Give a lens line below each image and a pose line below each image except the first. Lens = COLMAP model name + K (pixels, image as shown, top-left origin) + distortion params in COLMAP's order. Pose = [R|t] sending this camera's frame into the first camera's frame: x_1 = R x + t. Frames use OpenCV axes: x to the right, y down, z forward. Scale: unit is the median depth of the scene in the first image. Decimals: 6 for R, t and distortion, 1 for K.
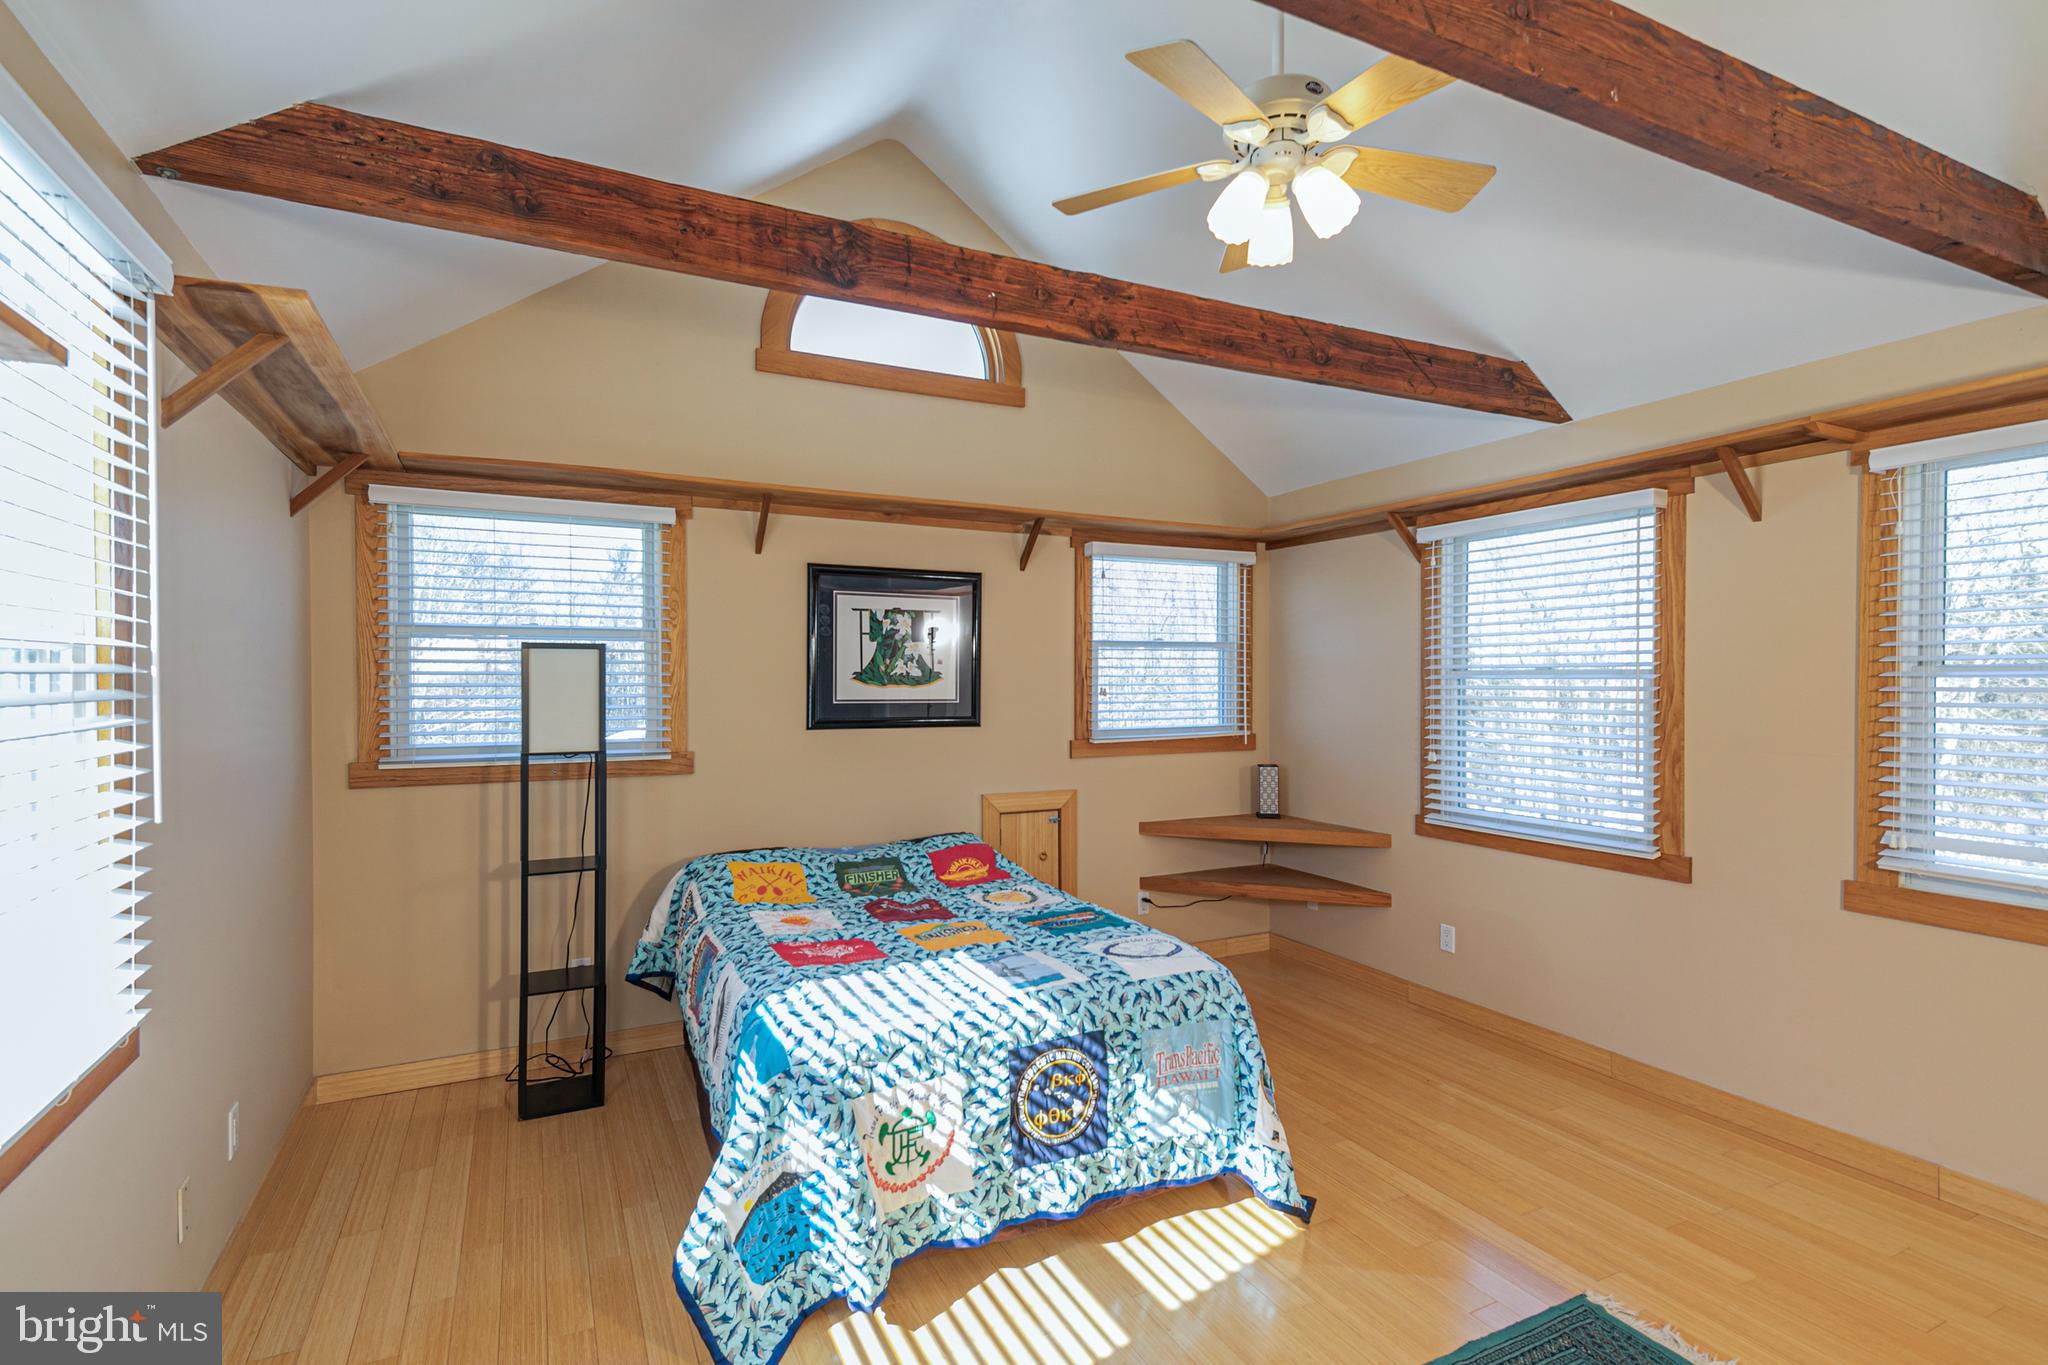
lens RADIAL K [[983.5, 0, 1023.8], [0, 983.5, 686.3], [0, 0, 1]] dist [0.030881, -0.005969]
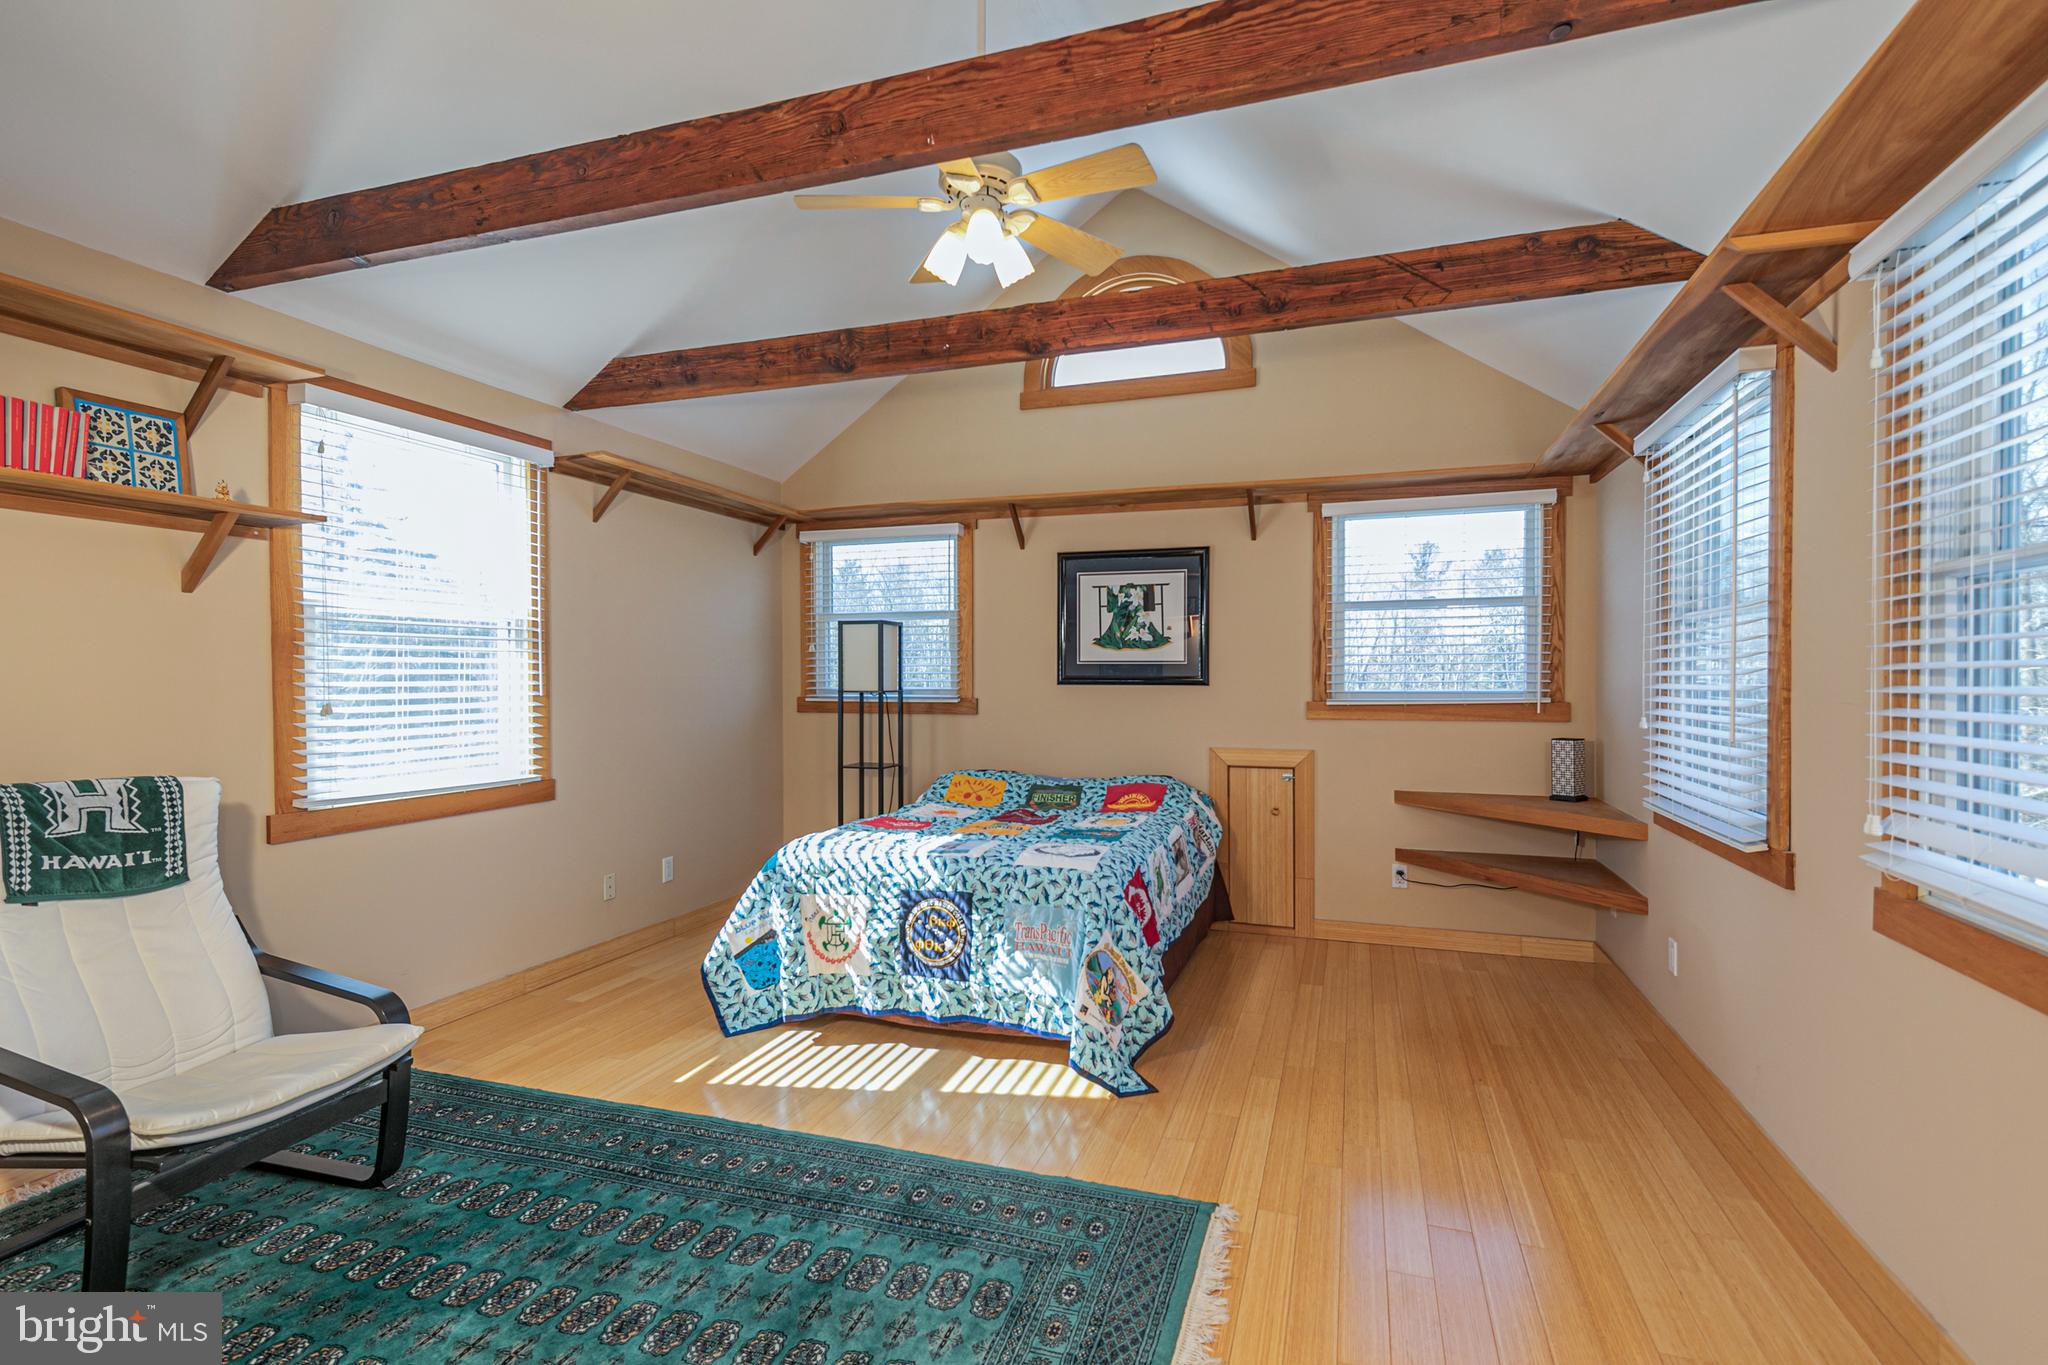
lens RADIAL K [[983.5, 0, 1010.8], [0, 983.5, 684.6], [0, 0, 1]] dist [0.030881, -0.005969]
pose [[0.694197, 0.004636, -0.719770, 1.020806], [-0.005151, 0.999986, 0.001473, 0.067148], [0.719767, 0.002685, 0.694211, 0.124760]]
